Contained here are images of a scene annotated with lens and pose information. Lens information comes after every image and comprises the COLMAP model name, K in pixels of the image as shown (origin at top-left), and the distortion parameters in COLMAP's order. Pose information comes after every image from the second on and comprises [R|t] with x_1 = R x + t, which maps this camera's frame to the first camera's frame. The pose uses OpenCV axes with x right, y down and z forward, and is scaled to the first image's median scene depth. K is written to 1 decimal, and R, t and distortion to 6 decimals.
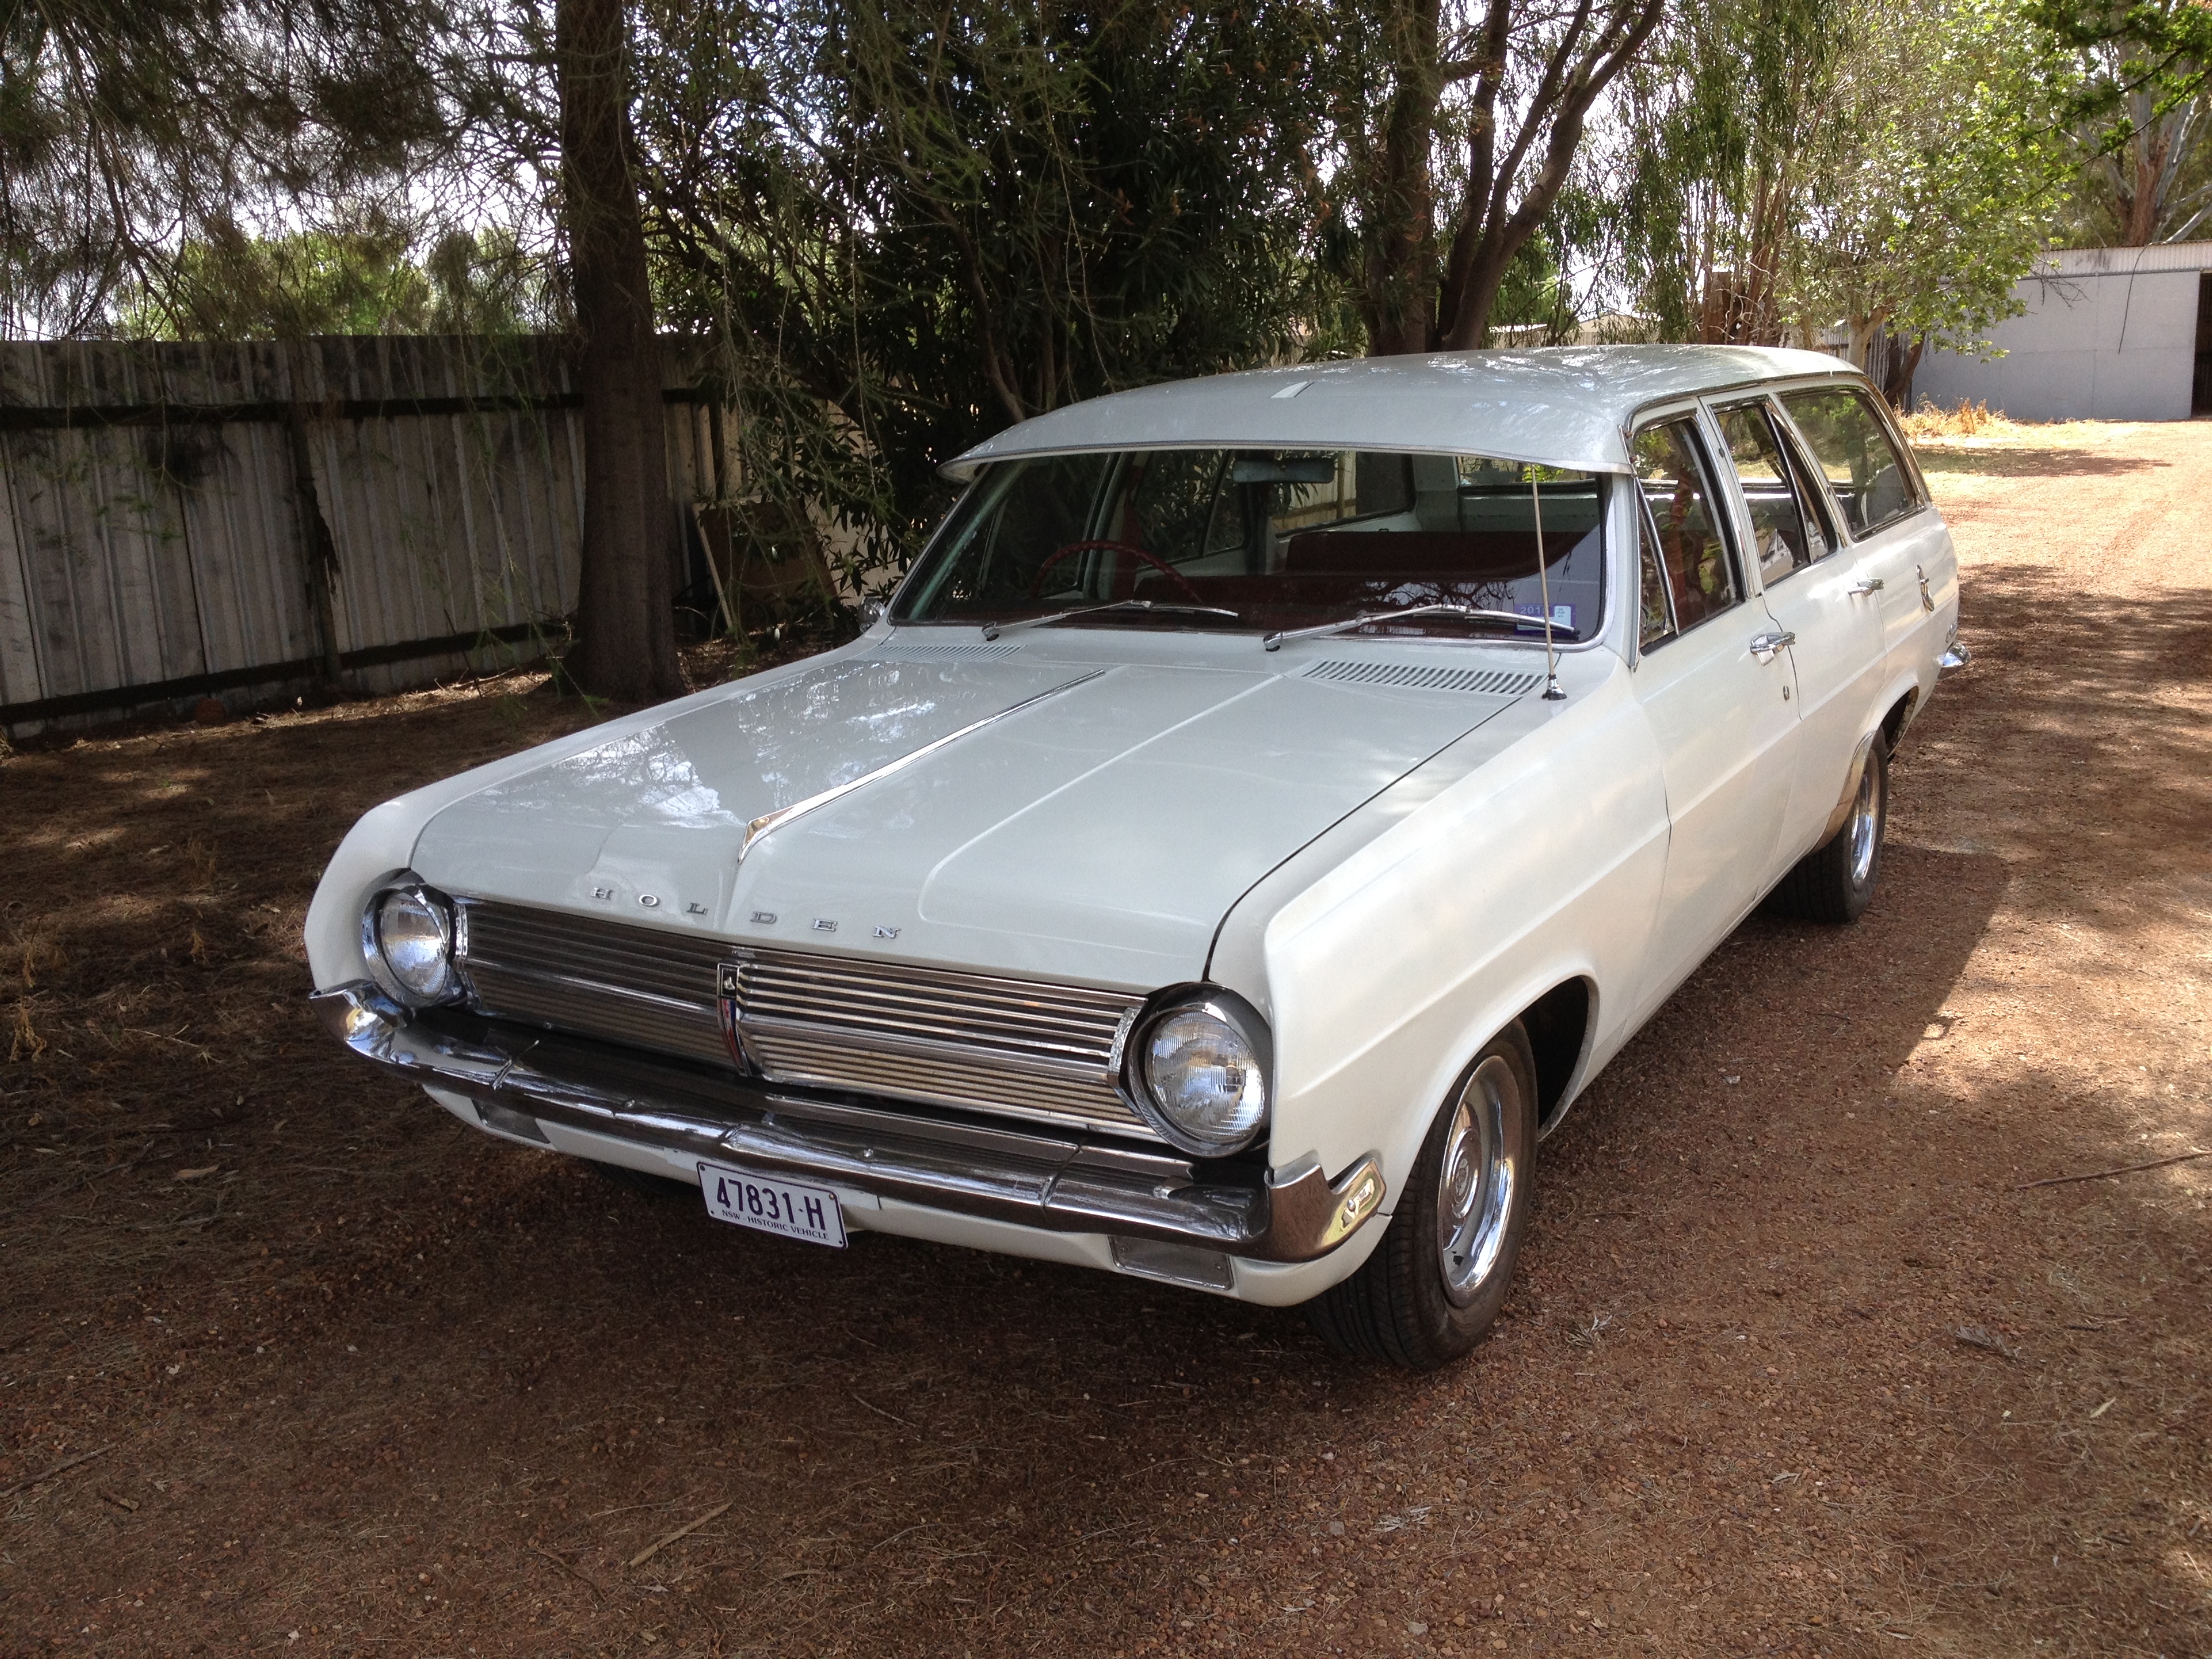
lens RADIAL K [[2063.6, 0, 1105.6], [0, 2063.6, 828.6], [0, 0, 1]] dist [0.036591, 0.000000]
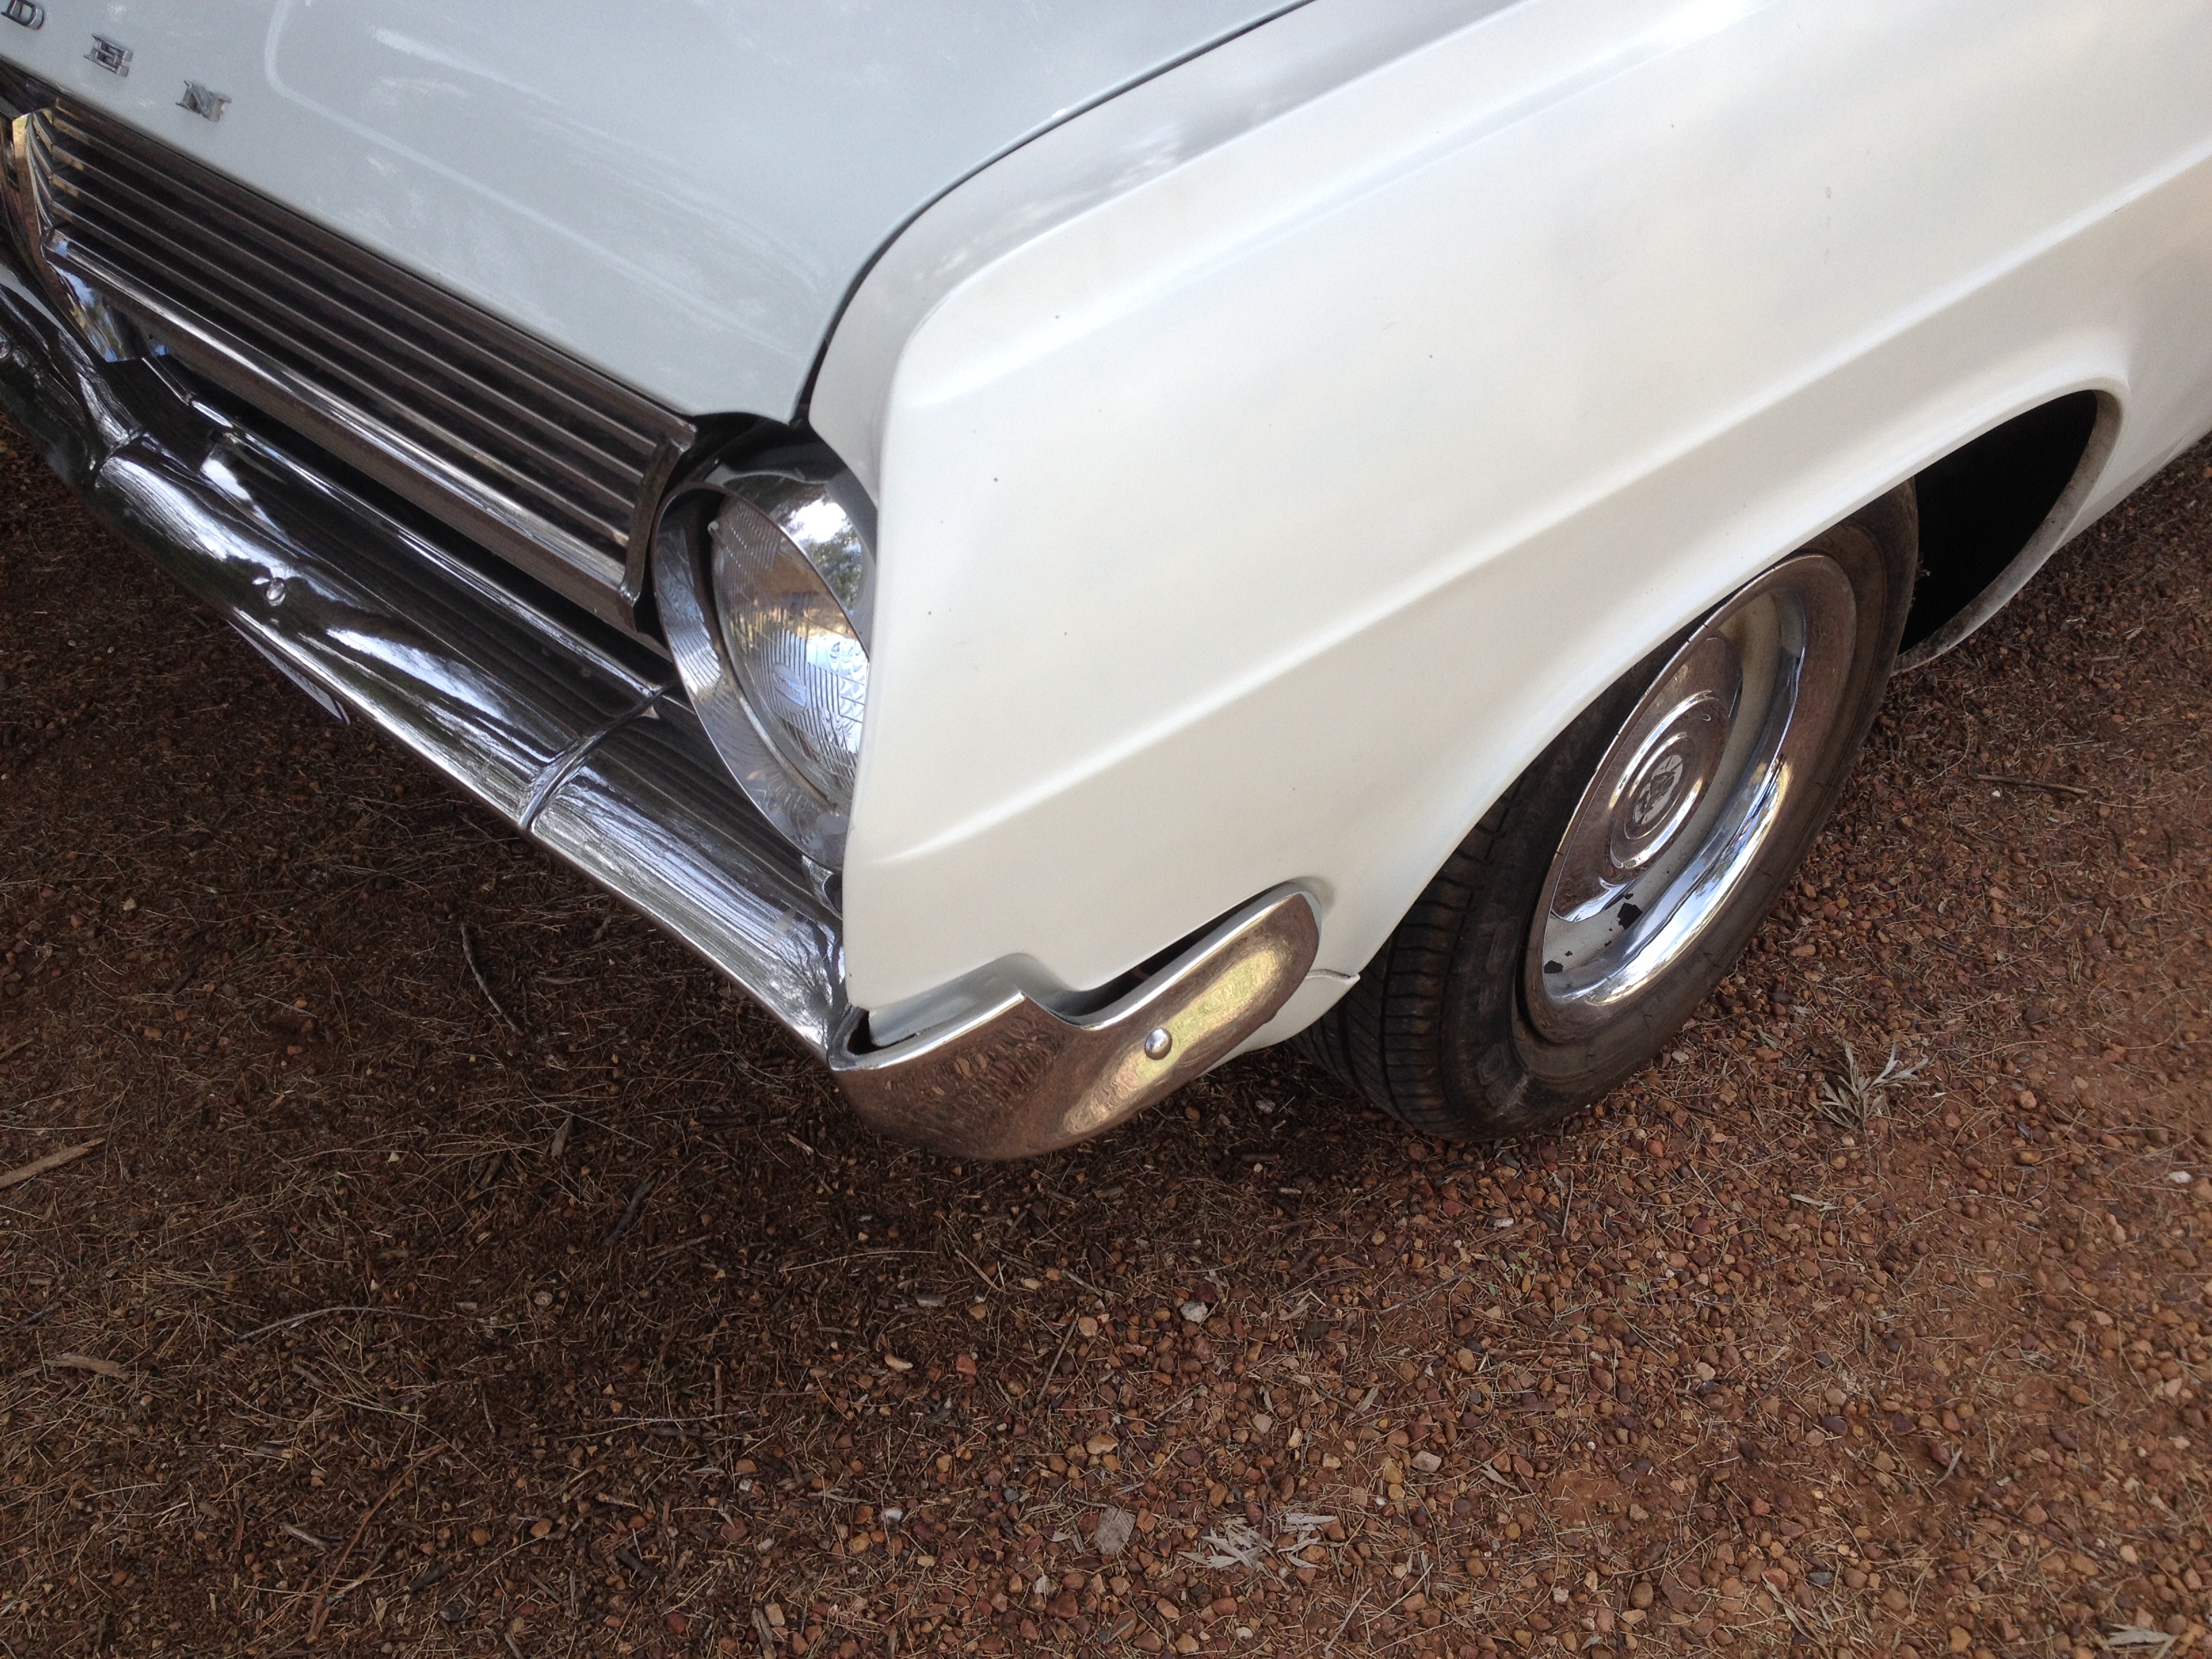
lens RADIAL K [[2063.6, 0, 1103.4], [0, 2063.6, 829.3], [0, 0, 1]] dist [0.036591, 0.000000]
pose [[0.958378, 0.210957, -0.192378, 0.148185], [-0.101678, 0.881836, 0.460464, -0.025910], [0.266784, -0.421738, 0.866582, 0.573938]]
